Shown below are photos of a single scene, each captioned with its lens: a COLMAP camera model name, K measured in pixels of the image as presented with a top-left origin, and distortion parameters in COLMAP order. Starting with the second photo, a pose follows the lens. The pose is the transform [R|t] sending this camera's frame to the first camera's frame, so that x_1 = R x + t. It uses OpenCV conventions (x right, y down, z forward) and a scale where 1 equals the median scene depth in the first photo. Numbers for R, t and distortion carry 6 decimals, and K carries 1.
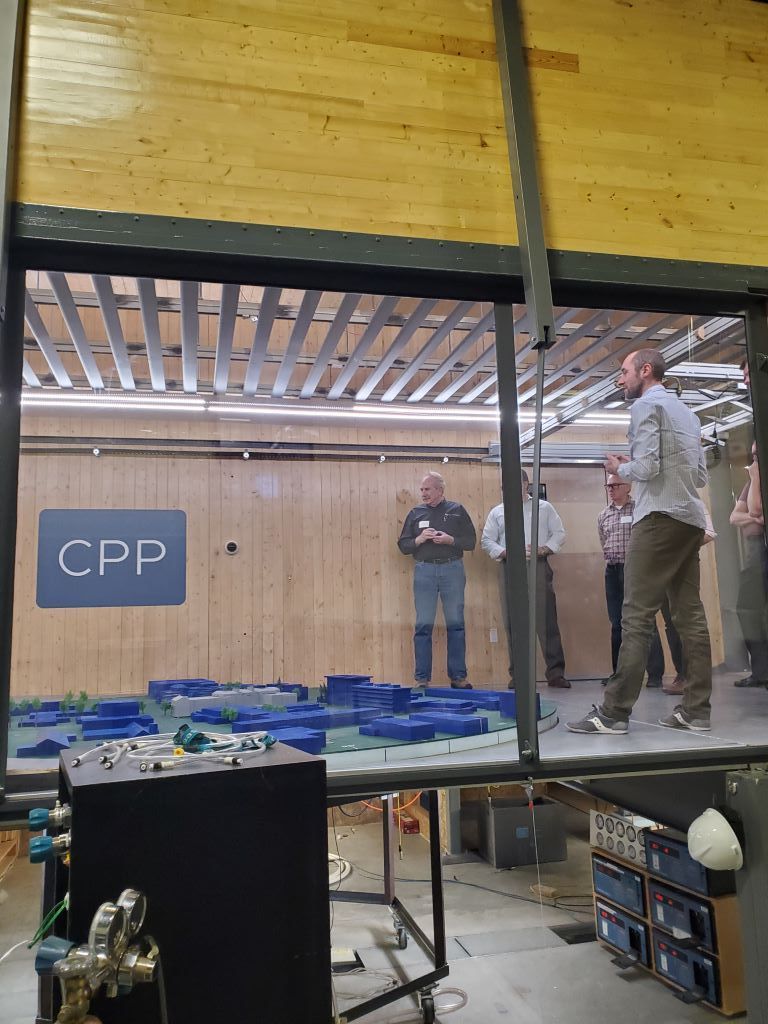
lens RADIAL K [[797.0, 0, 385.6], [0, 797.0, 509.7], [0, 0, 1]] dist [0.010082, 0.010531]
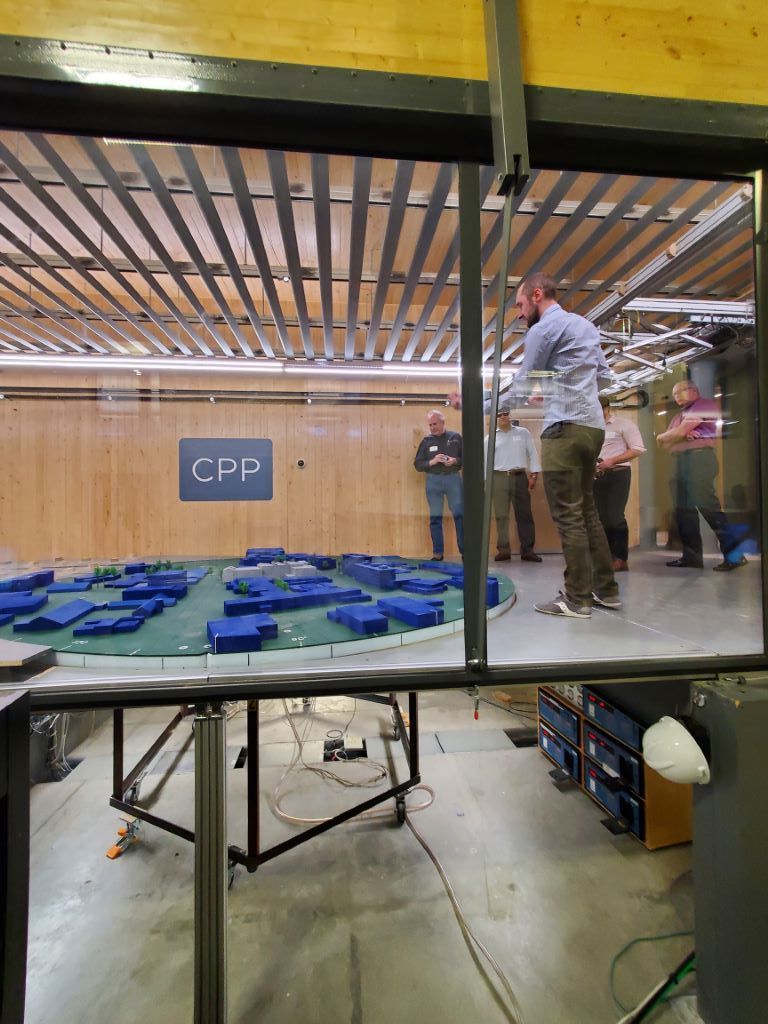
lens RADIAL K [[405.5, 0, 379.6], [0, 405.5, 513.4], [0, 0, 1]] dist [-0.002364, -0.000502]
pose [[0.990969, 0.016510, -0.133070, 0.083563], [0.003058, 0.989350, 0.145523, 0.041955], [0.134056, -0.144616, 0.980365, 0.356427]]
